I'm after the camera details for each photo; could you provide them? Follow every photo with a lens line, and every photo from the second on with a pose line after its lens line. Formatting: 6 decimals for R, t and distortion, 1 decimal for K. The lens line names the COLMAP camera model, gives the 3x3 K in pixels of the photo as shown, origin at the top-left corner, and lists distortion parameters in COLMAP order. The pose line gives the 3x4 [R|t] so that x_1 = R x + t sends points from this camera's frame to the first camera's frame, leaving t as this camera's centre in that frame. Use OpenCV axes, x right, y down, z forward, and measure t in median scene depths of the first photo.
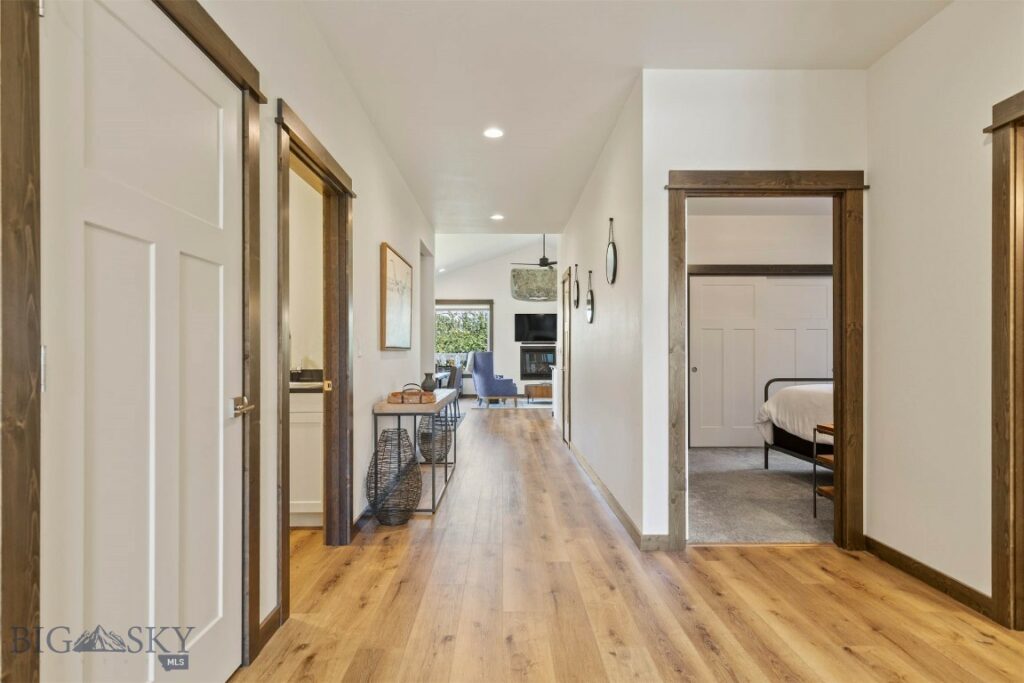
lens RADIAL K [[564.5, 0, 512.0], [0, 564.5, 341.5], [0, 0, 1]] dist [0.001673, 0.000197]
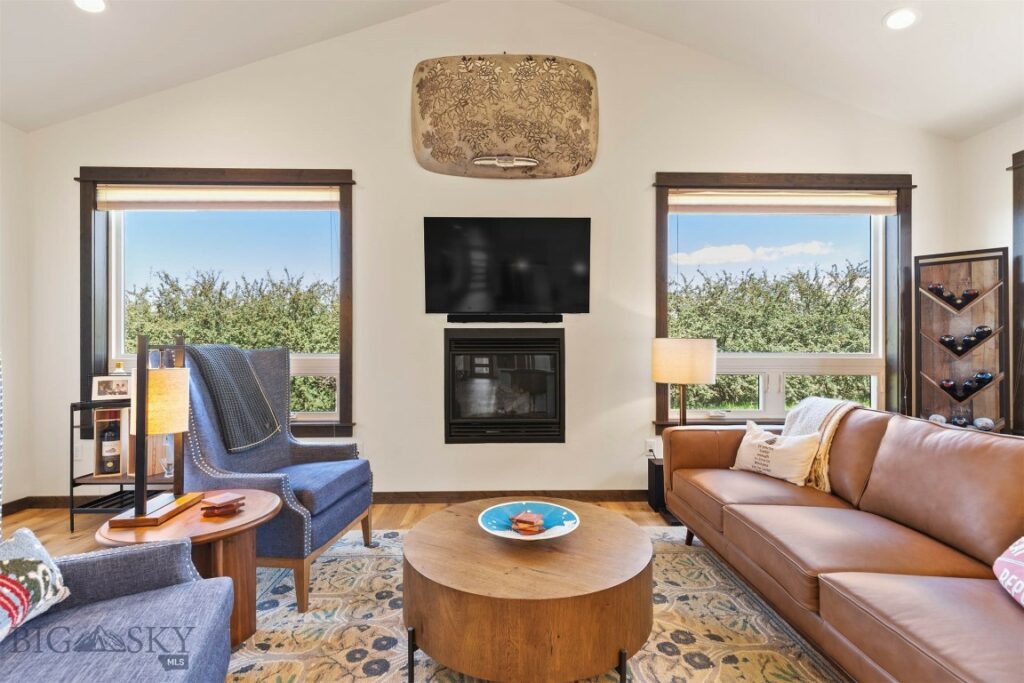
lens RADIAL K [[463.3, 0, 512.0], [0, 463.3, 341.5], [0, 0, 1]] dist [0.002639, 0.000077]
pose [[0.999931, 0.001648, 0.011635, 0.048030], [-0.001691, 0.999992, 0.003673, 0.014118], [-0.011629, -0.003692, 0.999926, 0.764683]]
